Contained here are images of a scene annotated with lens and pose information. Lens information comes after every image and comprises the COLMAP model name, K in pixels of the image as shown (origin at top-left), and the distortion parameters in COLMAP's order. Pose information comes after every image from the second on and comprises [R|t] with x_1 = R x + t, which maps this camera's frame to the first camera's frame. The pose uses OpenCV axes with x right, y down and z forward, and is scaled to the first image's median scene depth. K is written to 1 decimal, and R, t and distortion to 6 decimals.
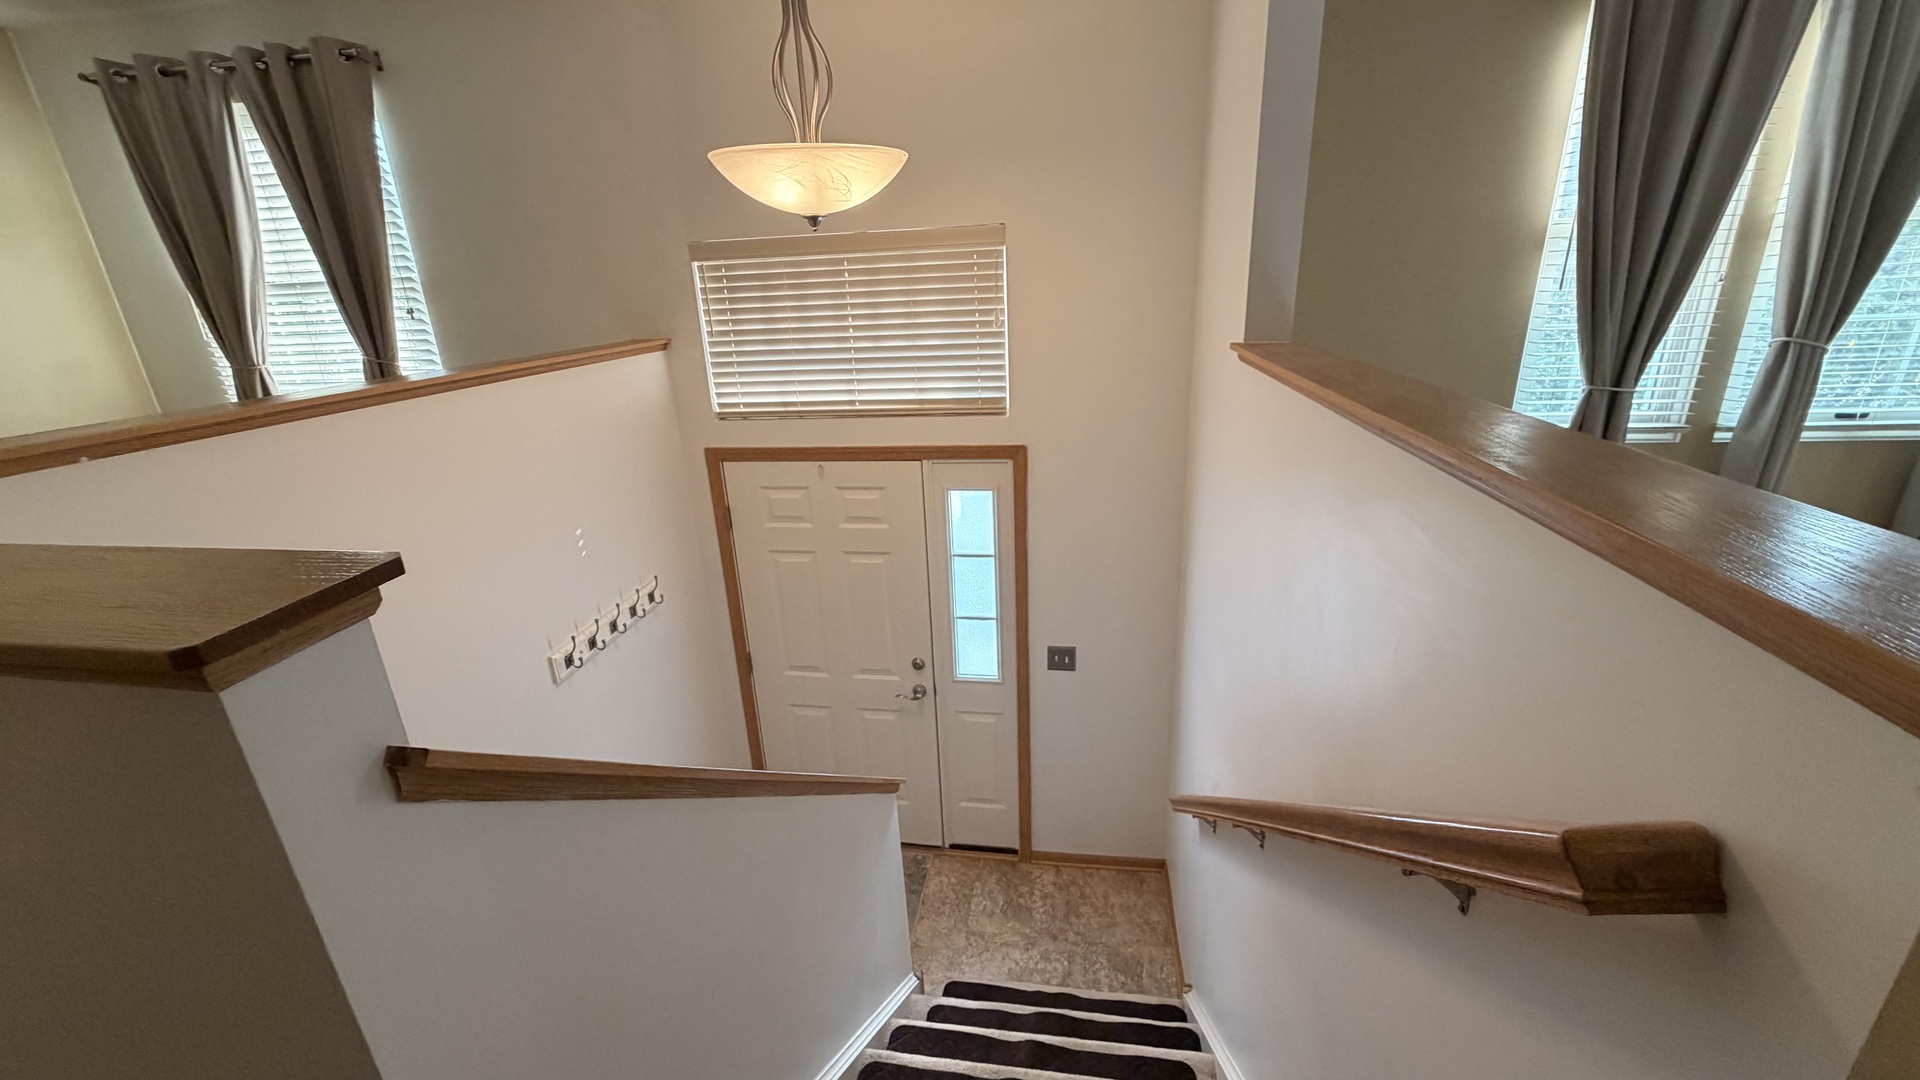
lens RADIAL K [[765.0, 0, 954.1], [0, 765.0, 536.6], [0, 0, 1]] dist [0.000734, 0.000165]
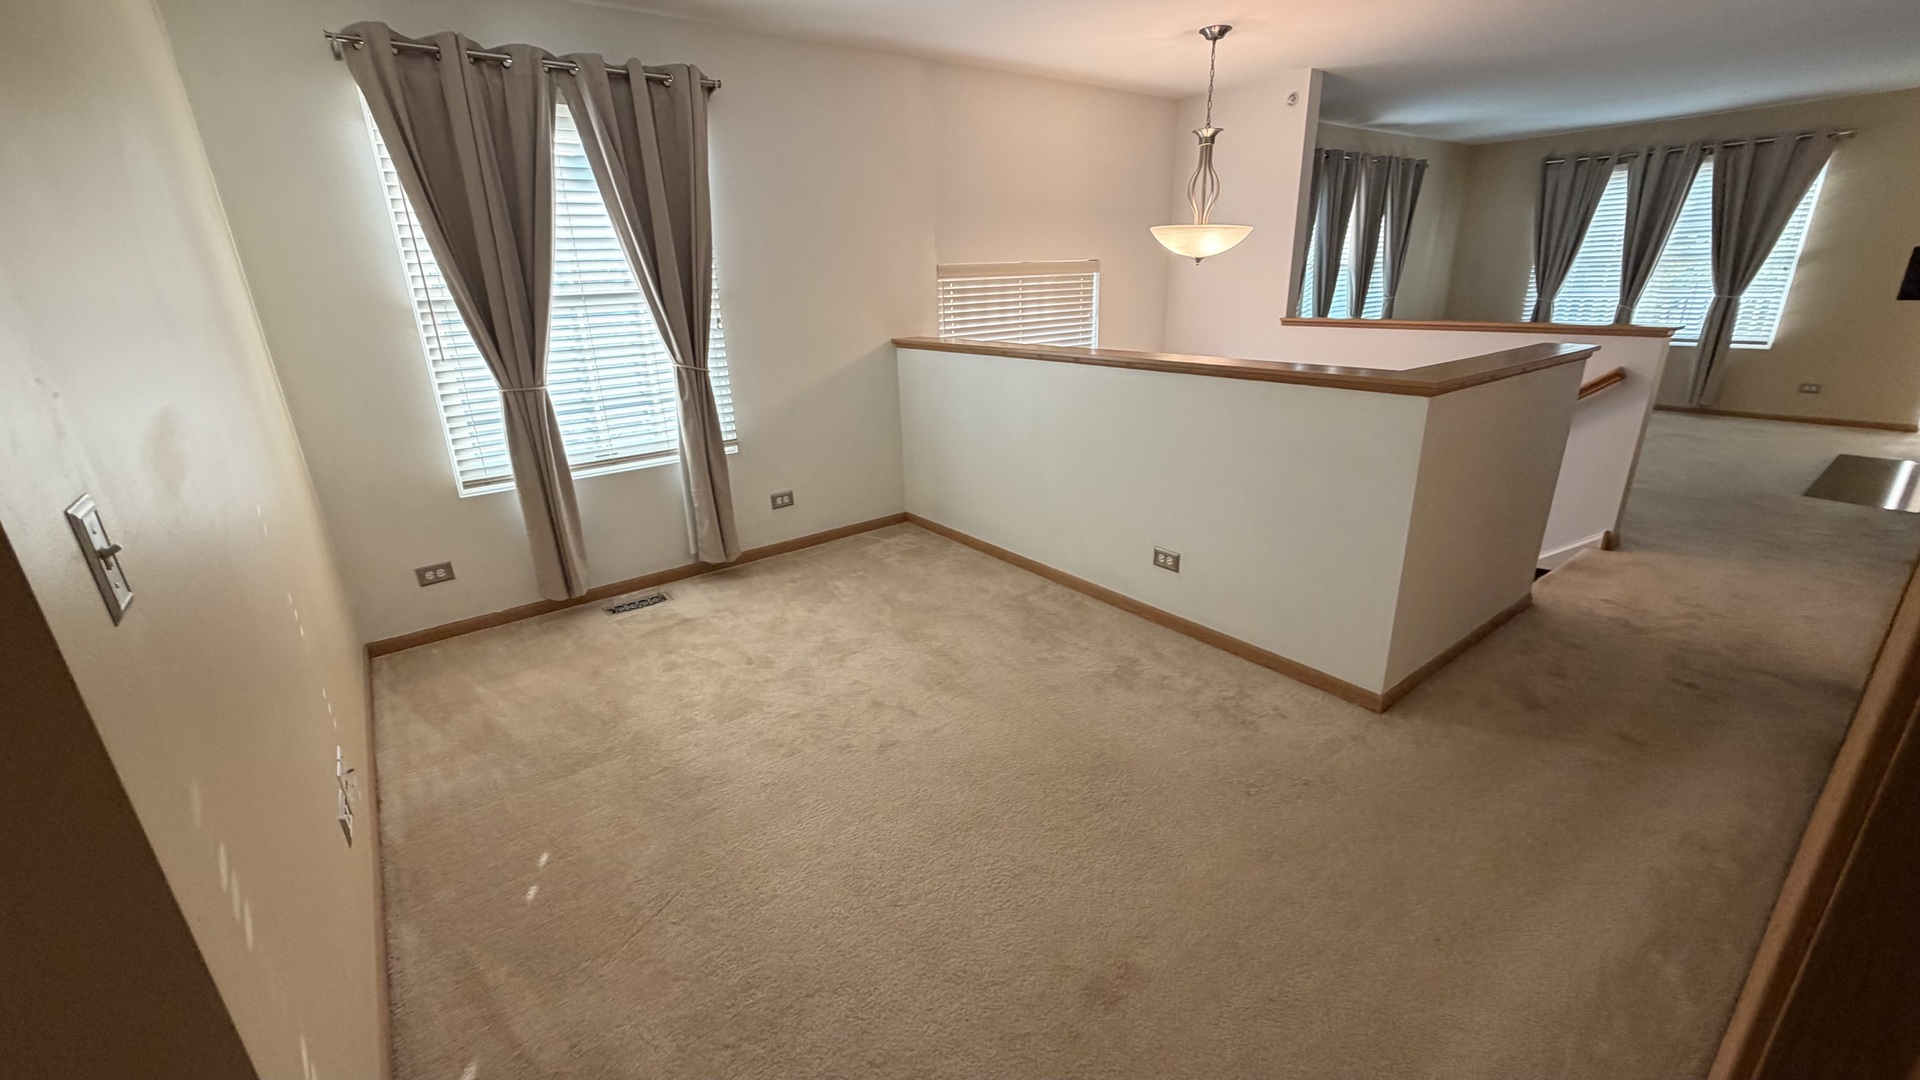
lens RADIAL K [[765.0, 0, 954.1], [0, 765.0, 536.6], [0, 0, 1]] dist [0.000734, 0.000165]
pose [[0.693846, -0.214743, 0.687360, -1.372642], [0.236247, 0.969555, 0.064430, 0.003823], [-0.680269, 0.117682, 0.723454, 0.051425]]
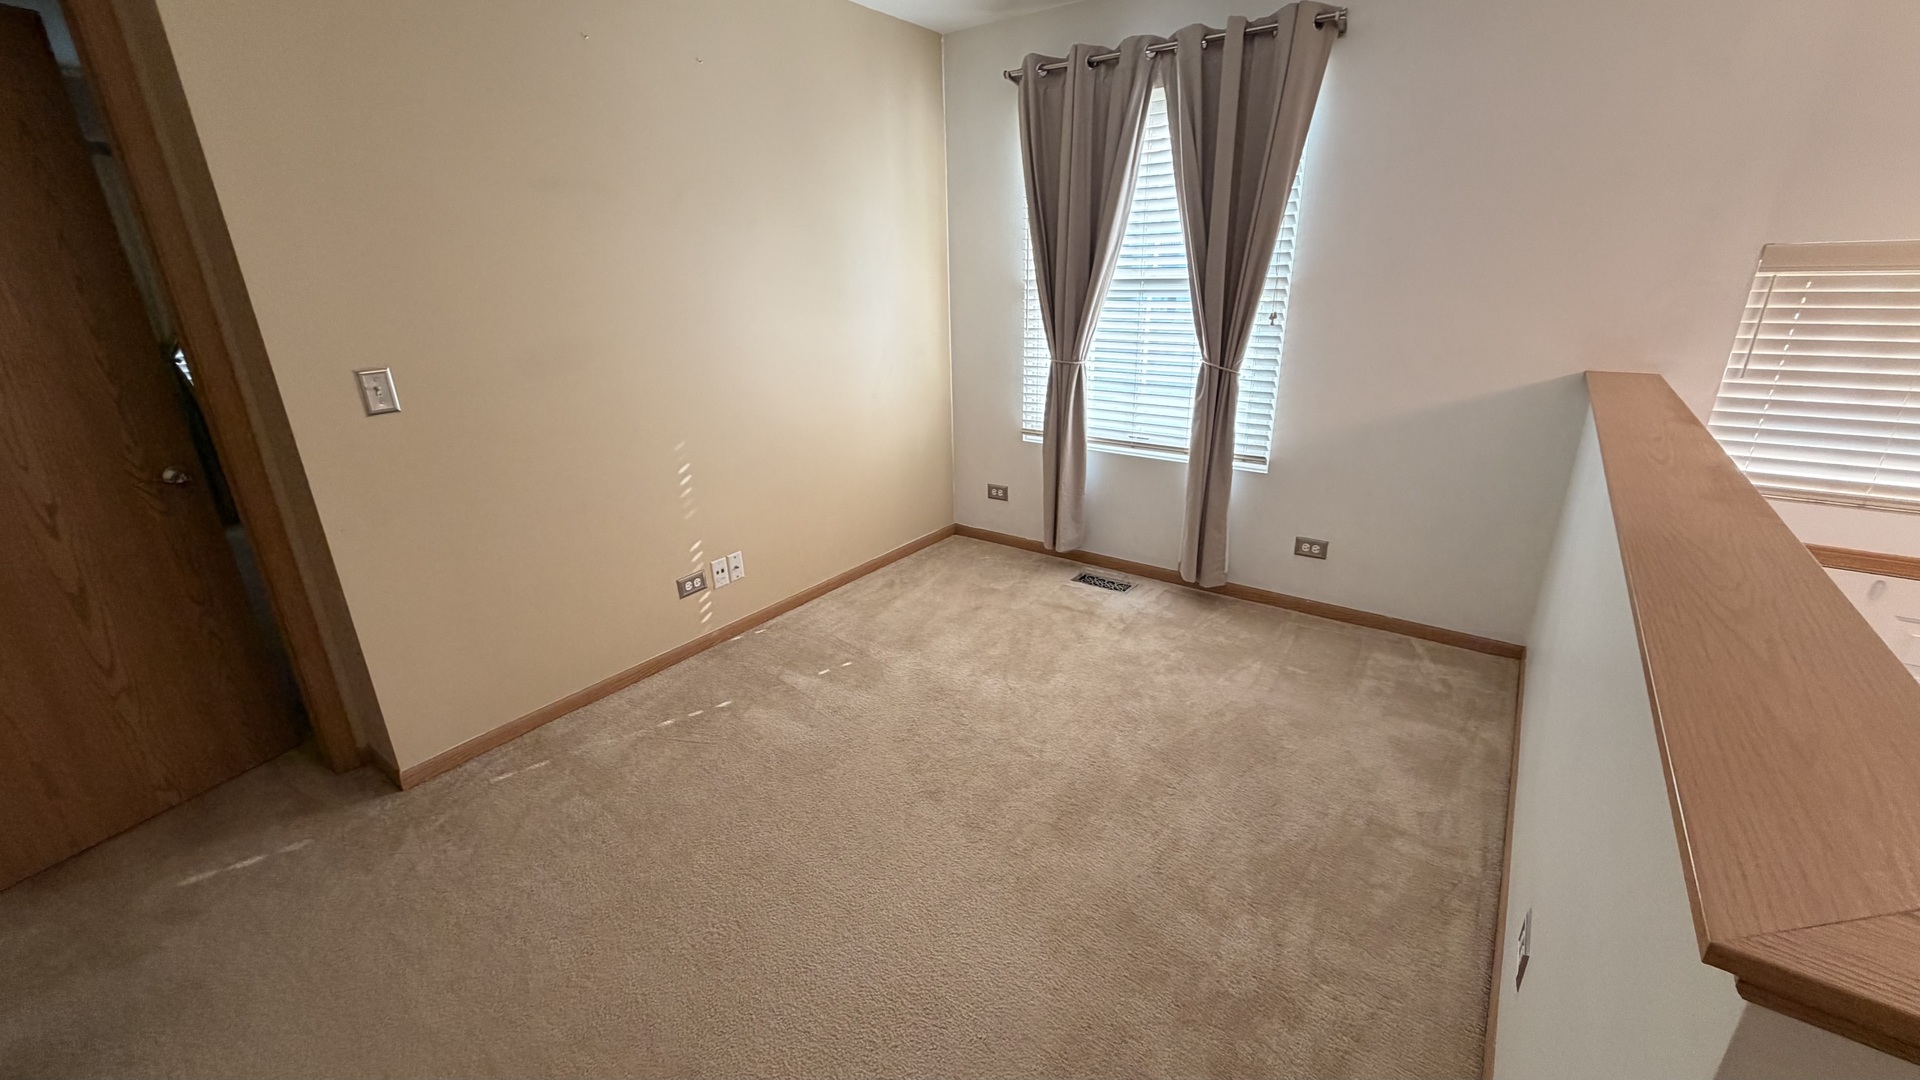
lens RADIAL K [[762.0, 0, 960.0], [0, 762.0, 540.0], [0, 0, 1]] dist [-0.008982, 0.000021]
pose [[0.882883, 0.180240, -0.433625, -0.649934], [-0.169970, 0.983452, 0.062713, -0.035891], [0.437753, 0.018335, 0.898908, 0.062334]]
